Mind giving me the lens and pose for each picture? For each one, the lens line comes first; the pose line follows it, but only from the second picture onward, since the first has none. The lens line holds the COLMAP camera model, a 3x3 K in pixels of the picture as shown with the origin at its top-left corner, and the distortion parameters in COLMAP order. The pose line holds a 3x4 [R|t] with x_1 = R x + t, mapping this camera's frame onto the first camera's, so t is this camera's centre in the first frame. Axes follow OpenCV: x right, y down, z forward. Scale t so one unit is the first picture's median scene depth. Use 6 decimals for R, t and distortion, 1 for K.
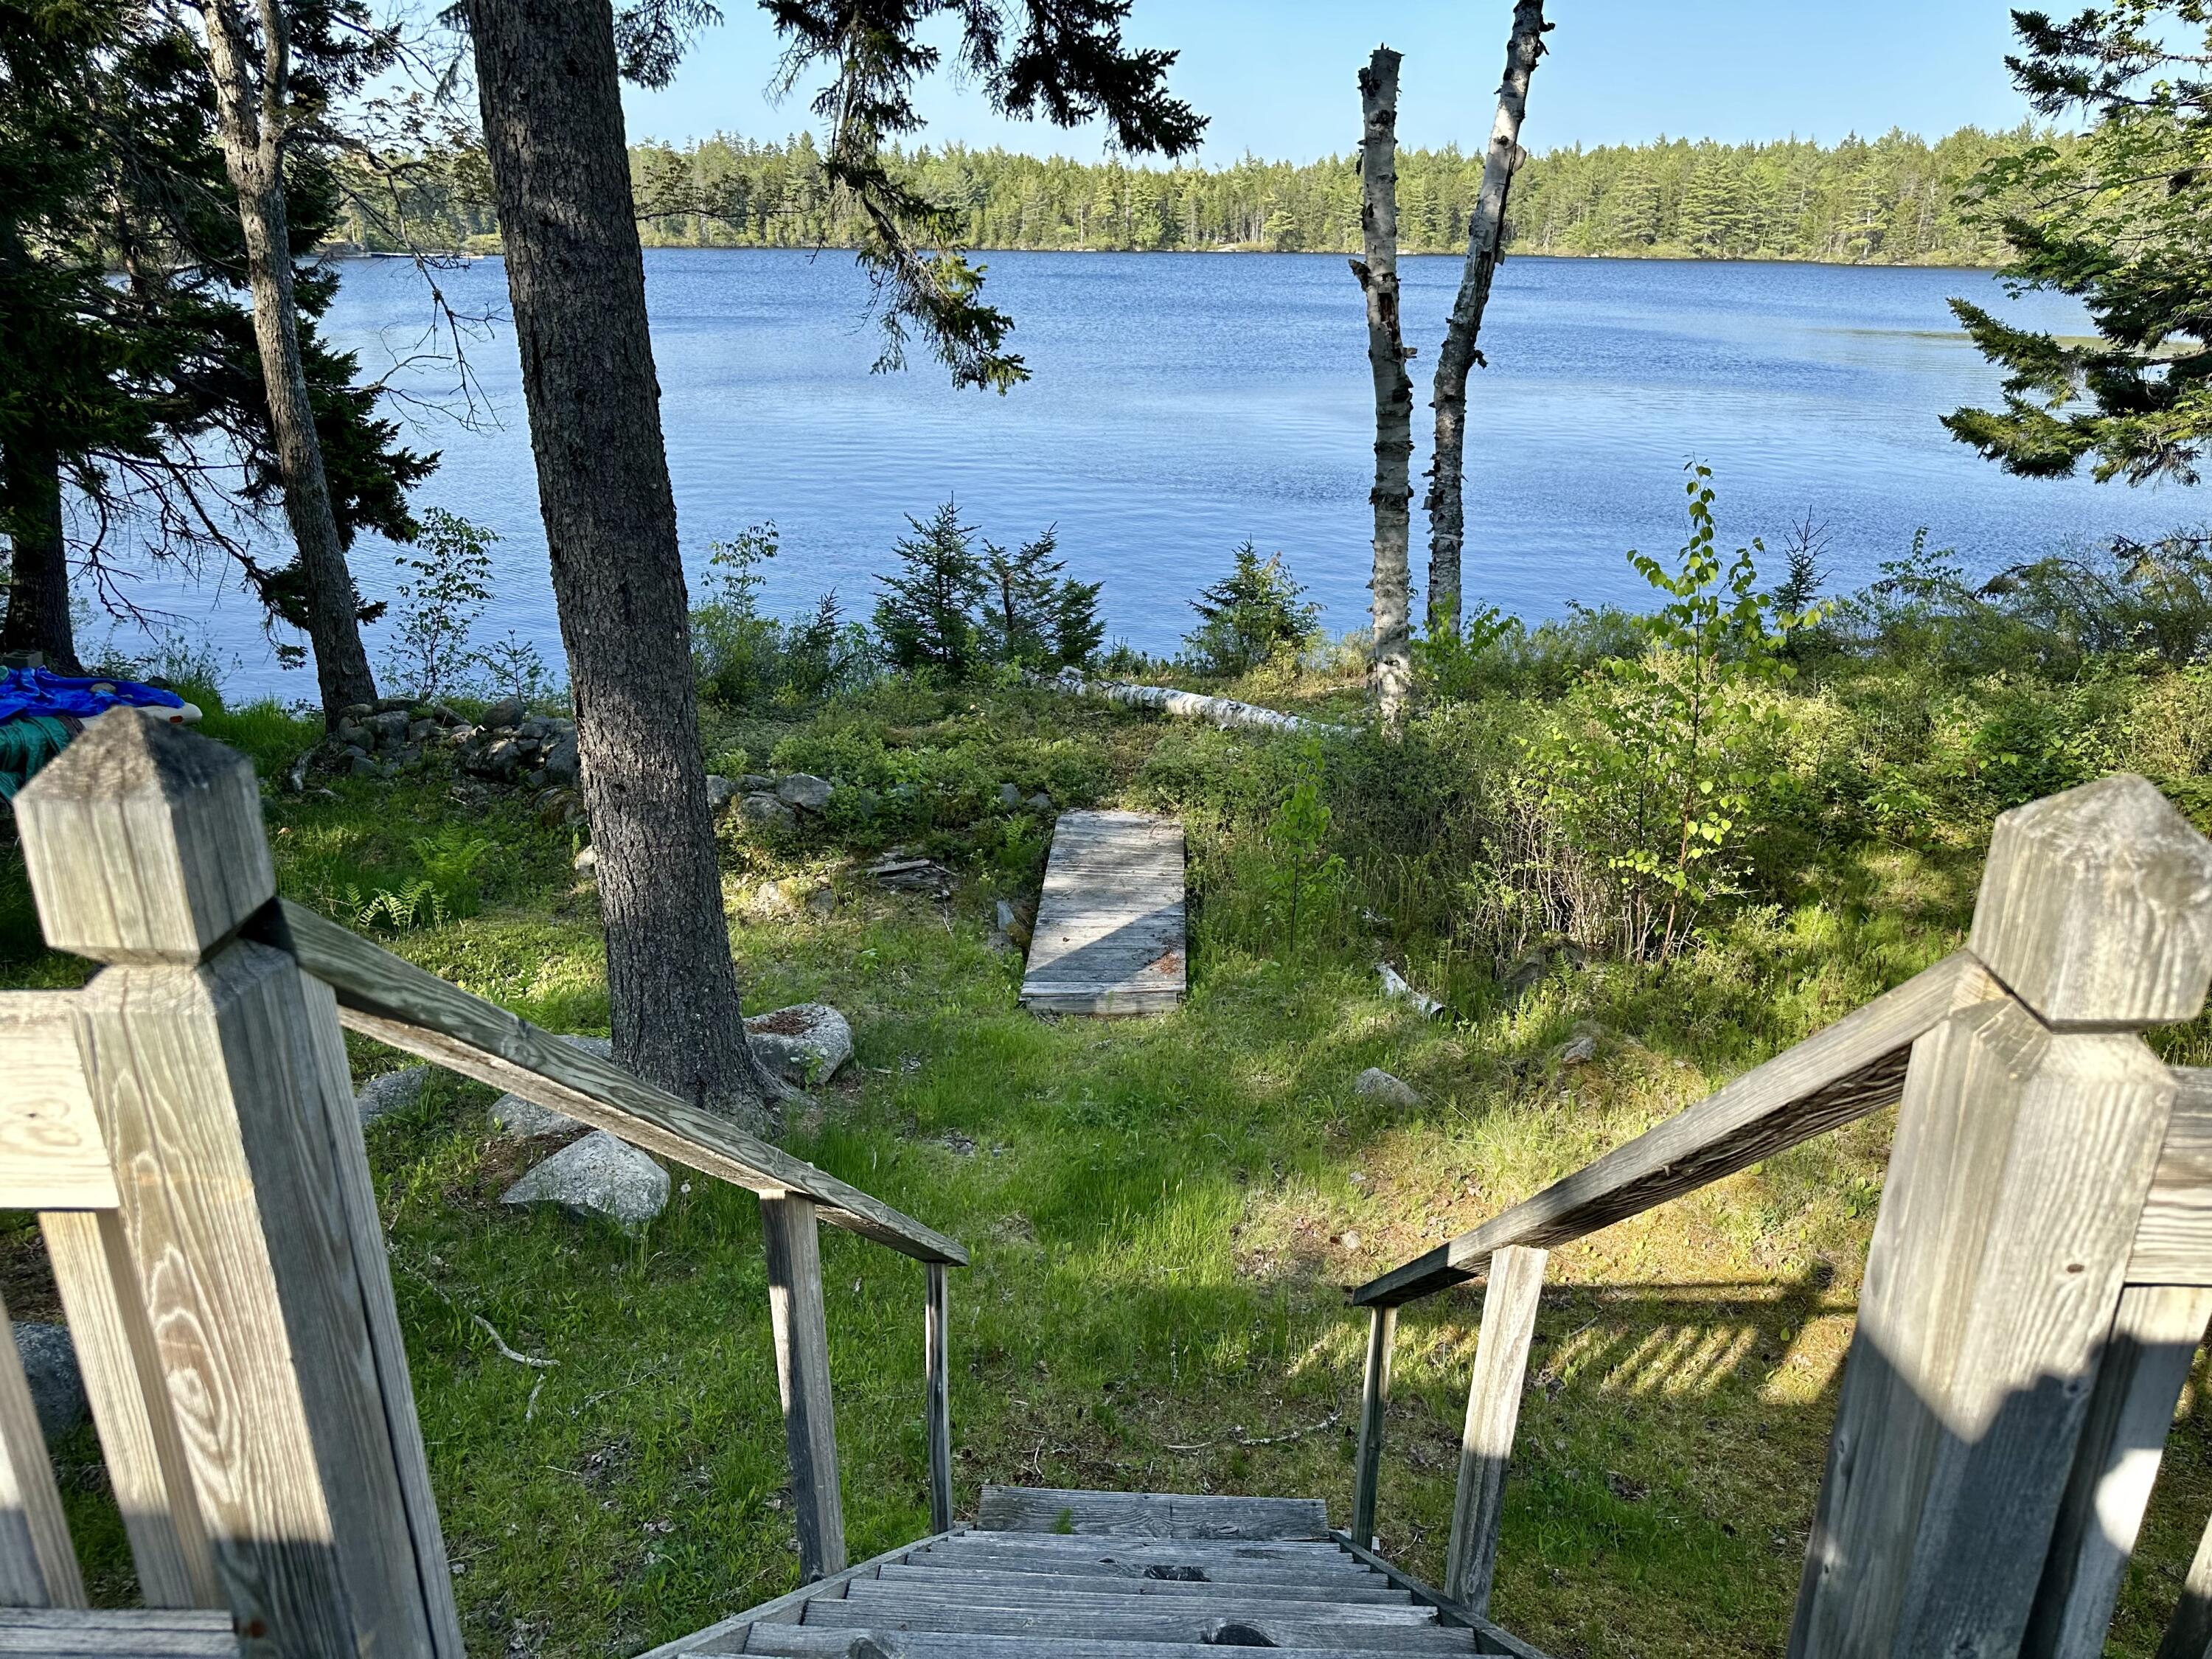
lens RADIAL K [[1545.4, 0, 1118.8], [0, 1545.4, 823.6], [0, 0, 1]] dist [0.051873, -0.060565]
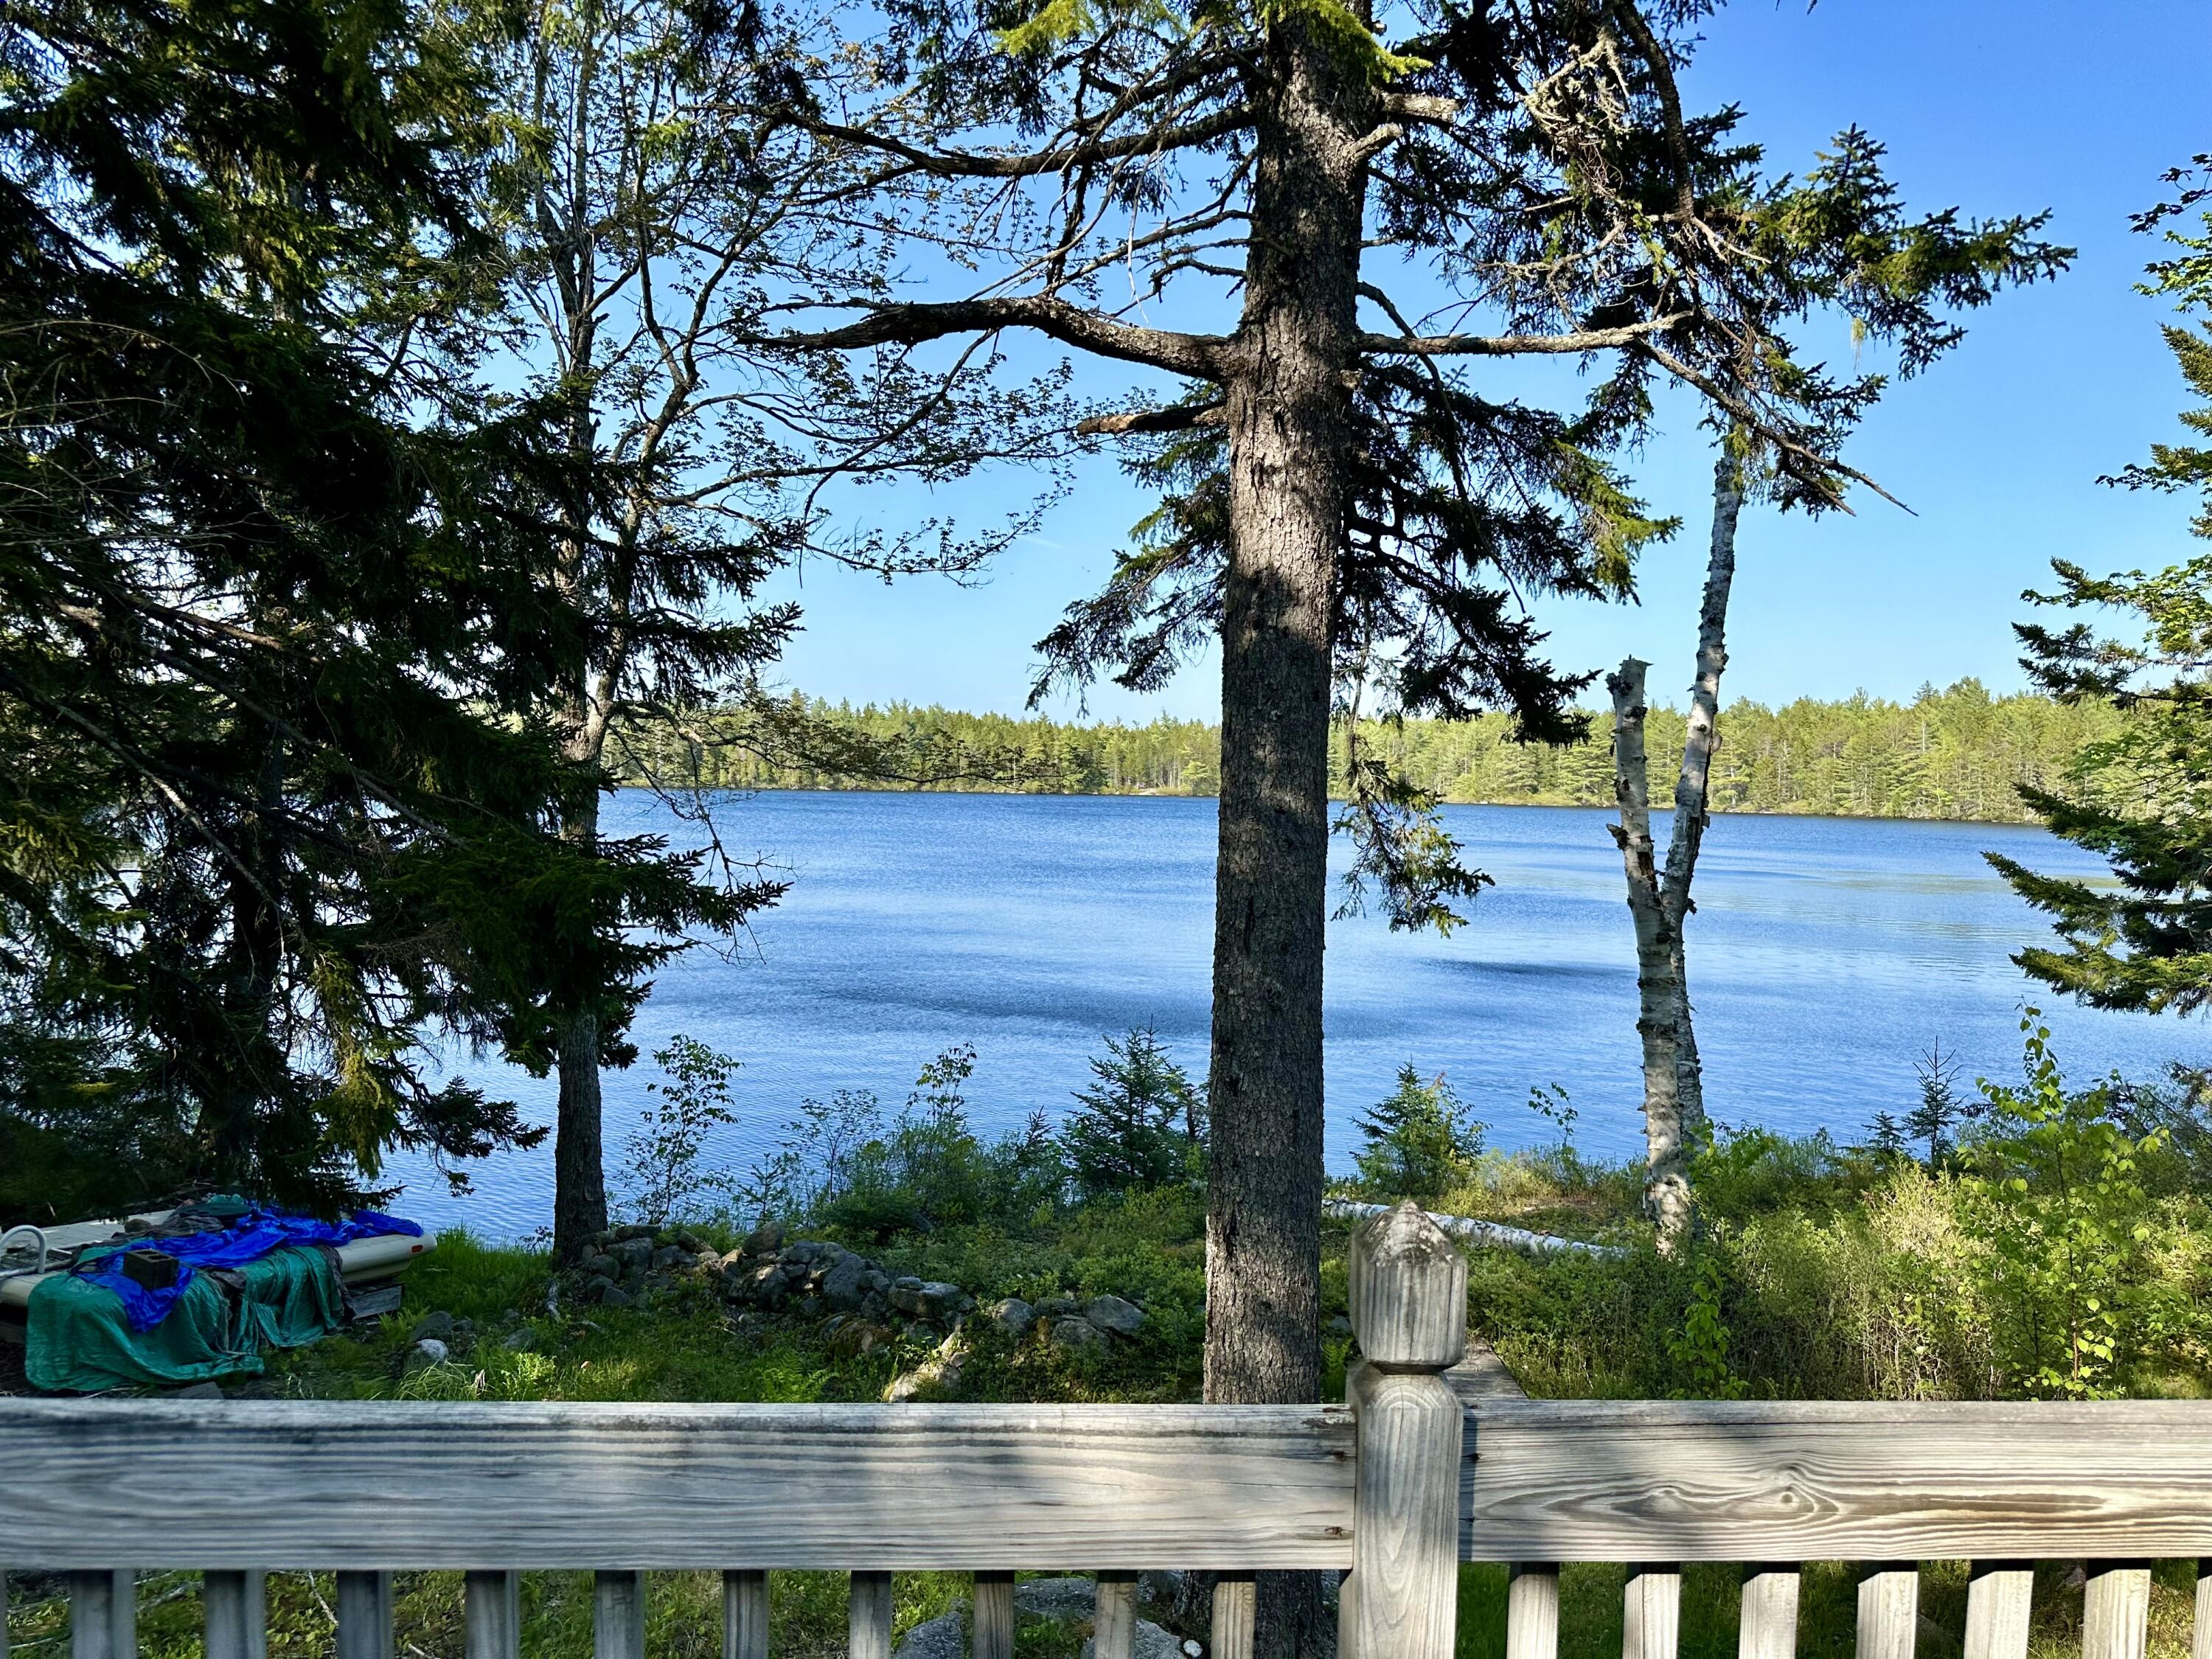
lens RADIAL K [[1545.4, 0, 1118.8], [0, 1545.4, 823.6], [0, 0, 1]] dist [0.051873, -0.060565]
pose [[0.998255, 0.008811, 0.058383, -0.189481], [0.010604, 0.945972, -0.324076, 0.002951], [-0.058084, 0.324129, 0.944228, -0.040406]]
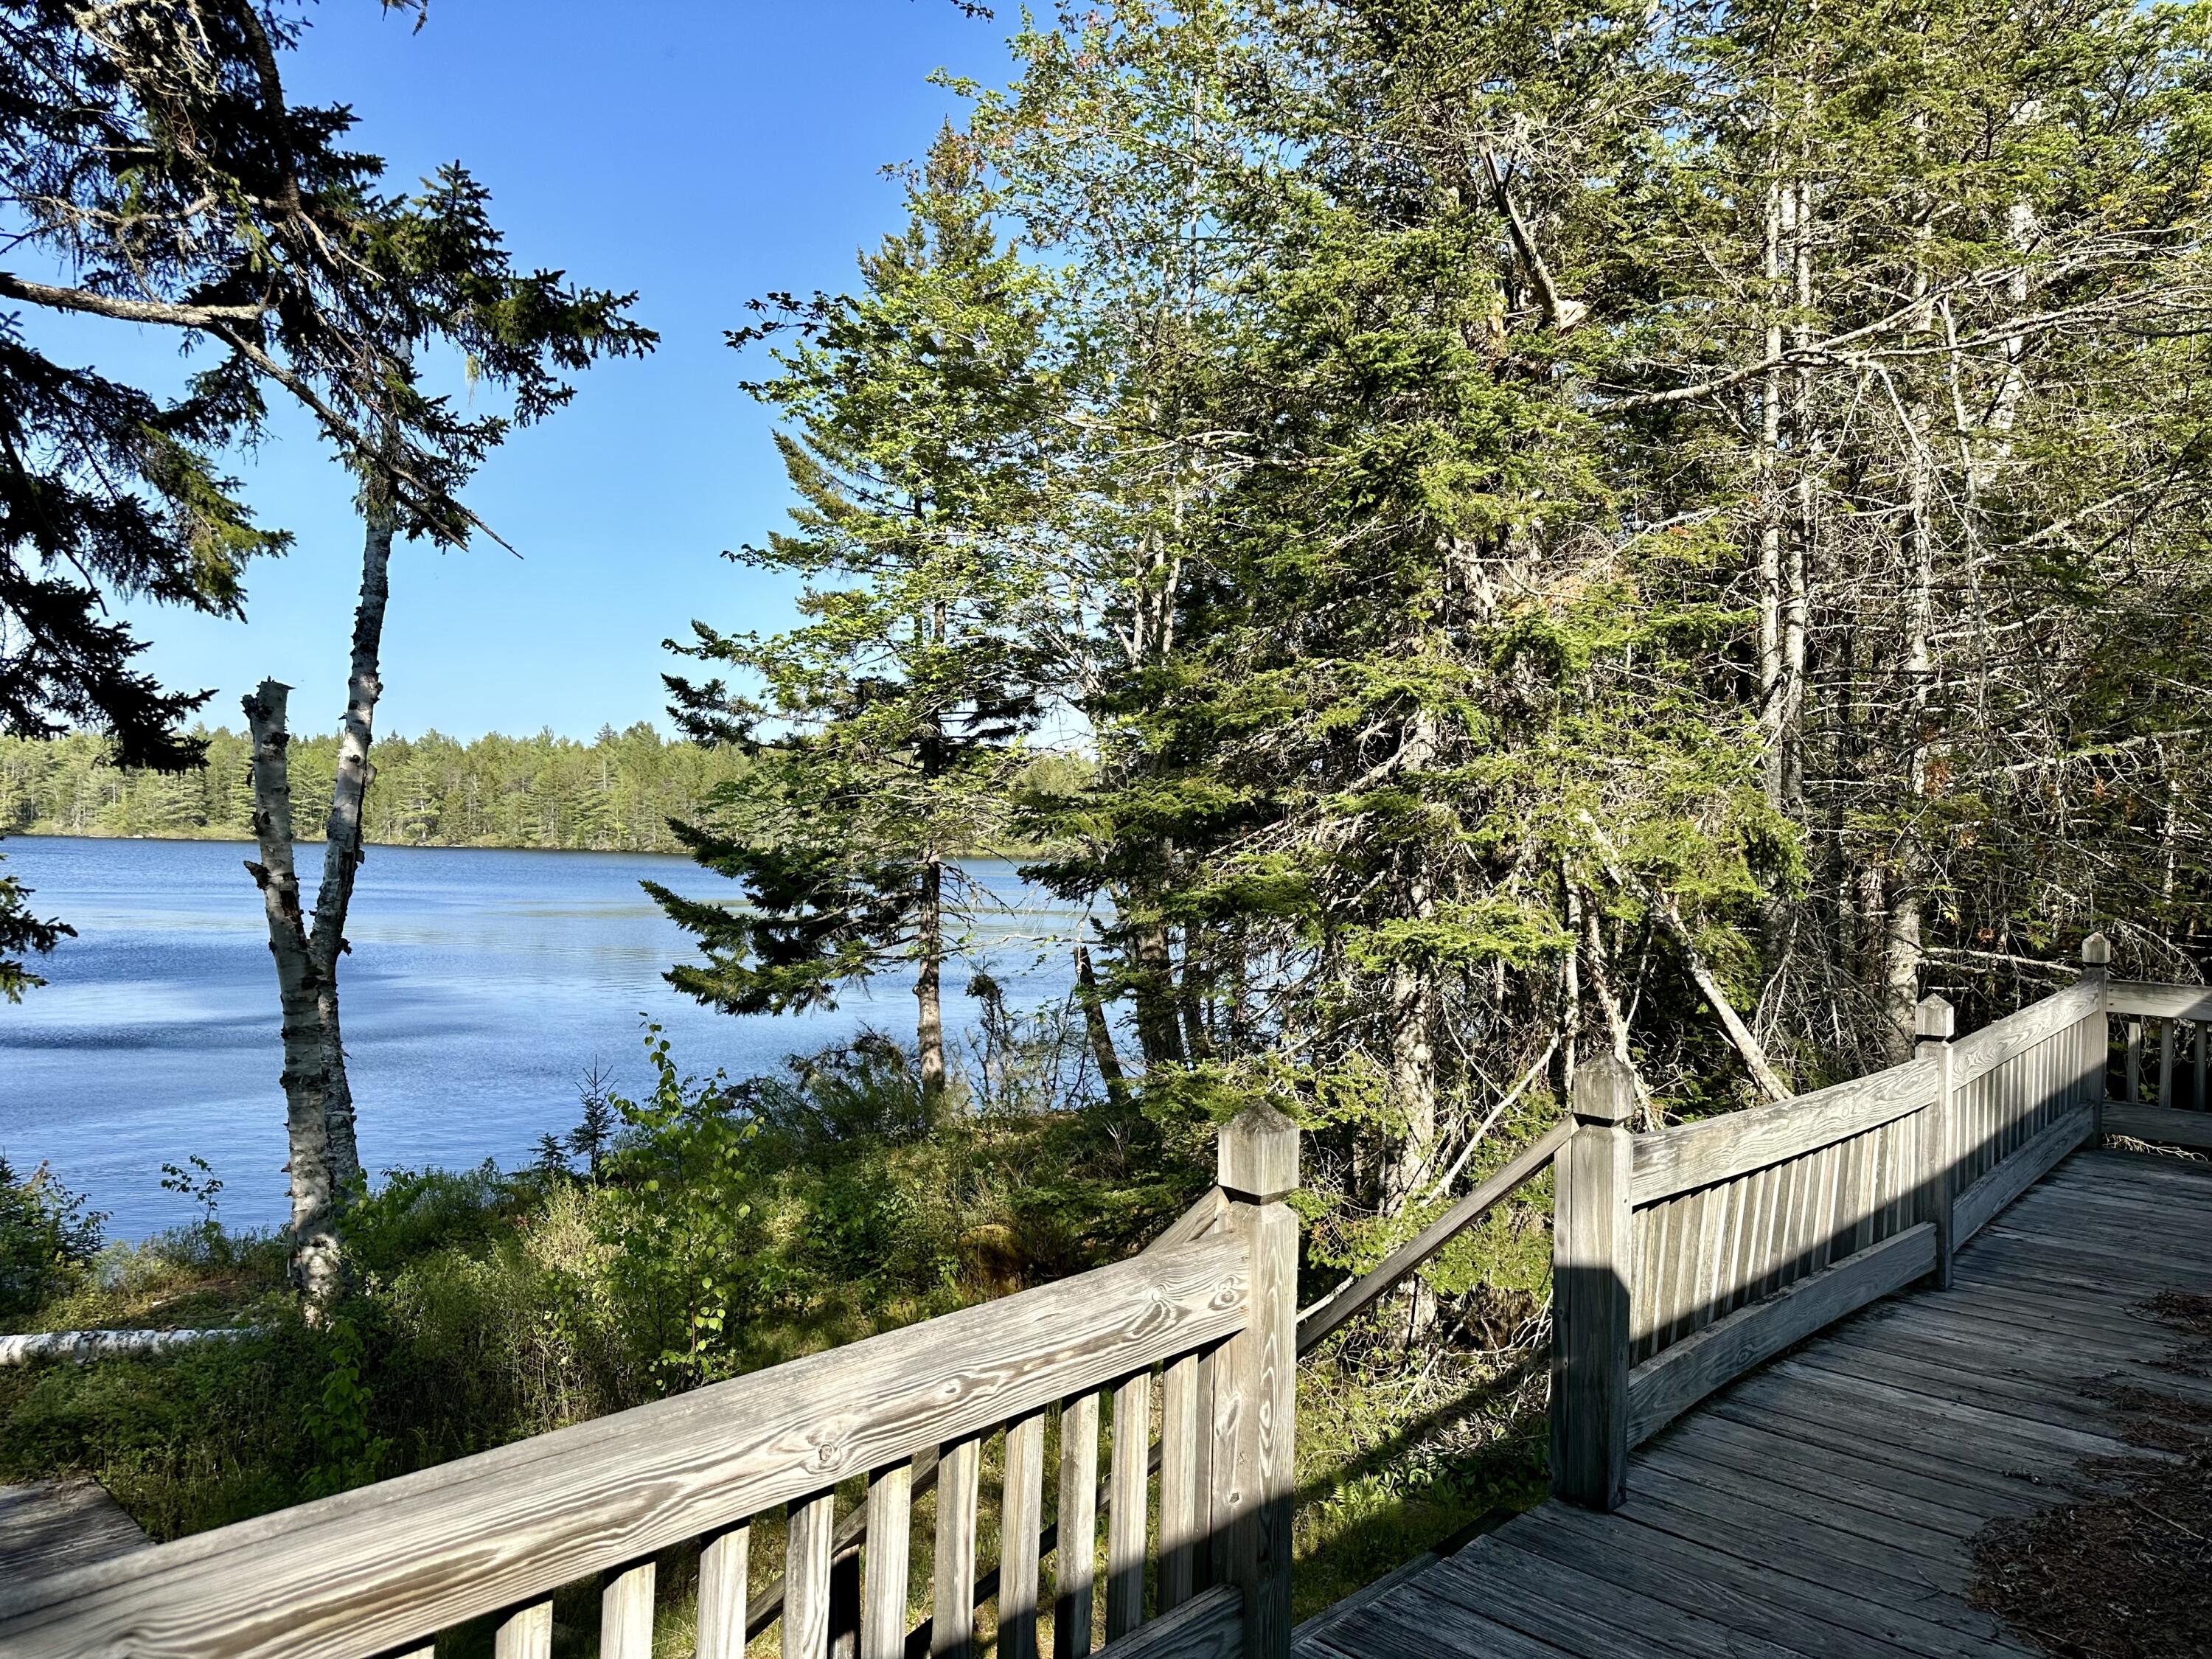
lens RADIAL K [[1534.5, 0, 1106.0], [0, 1534.5, 829.5], [0, 0, 1]] dist [0.005188, -0.000580]
pose [[0.664521, 0.009109, 0.747214, -0.161235], [0.249147, 0.940011, -0.233033, 0.000474], [-0.704512, 0.341022, 0.622388, -0.035422]]
